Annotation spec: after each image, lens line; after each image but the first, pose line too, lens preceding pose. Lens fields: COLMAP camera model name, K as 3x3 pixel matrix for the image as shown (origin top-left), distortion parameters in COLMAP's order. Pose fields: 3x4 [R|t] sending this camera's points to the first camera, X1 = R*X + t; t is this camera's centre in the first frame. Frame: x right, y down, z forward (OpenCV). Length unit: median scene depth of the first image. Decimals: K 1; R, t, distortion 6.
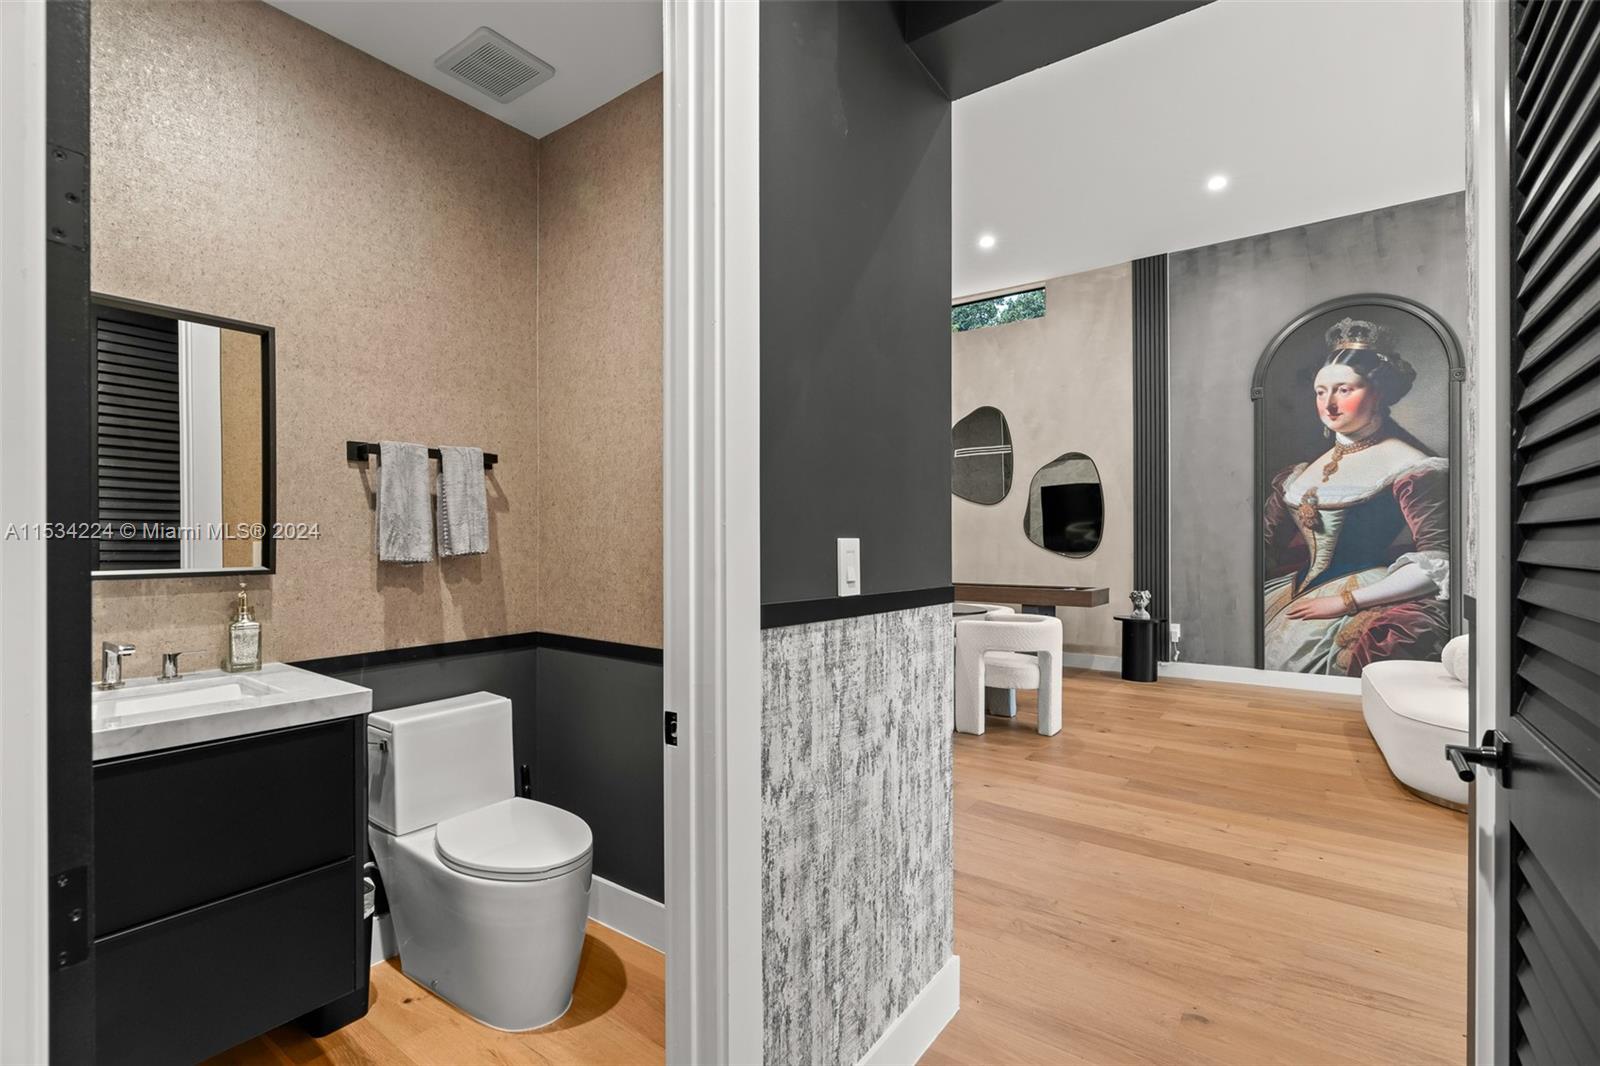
lens RADIAL K [[723.0, 0, 802.6], [0, 723.0, 537.2], [0, 0, 1]] dist [-0.007275, 0.002728]
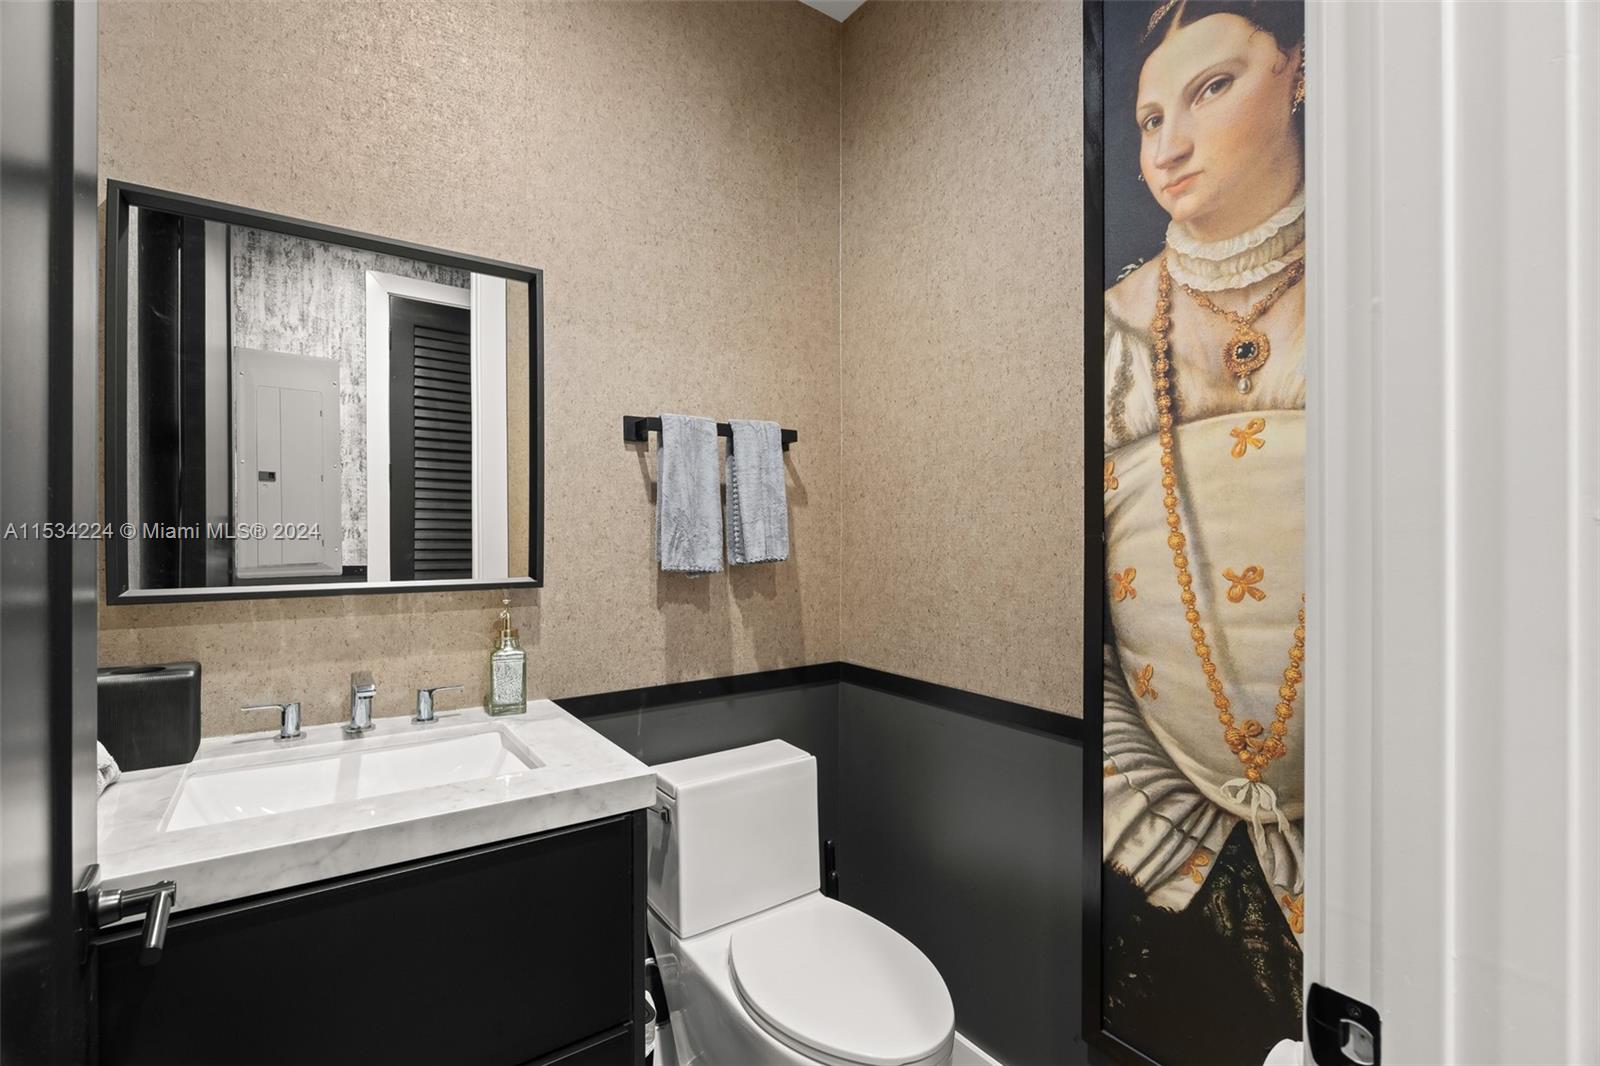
lens RADIAL K [[723.0, 0, 806.0], [0, 723.0, 536.6], [0, 0, 1]] dist [-0.007275, 0.002728]
pose [[0.950397, 0.002277, -0.311031, -0.196811], [-0.001694, 0.999996, 0.002145, -0.004659], [0.311034, -0.001512, 0.950397, 0.311412]]
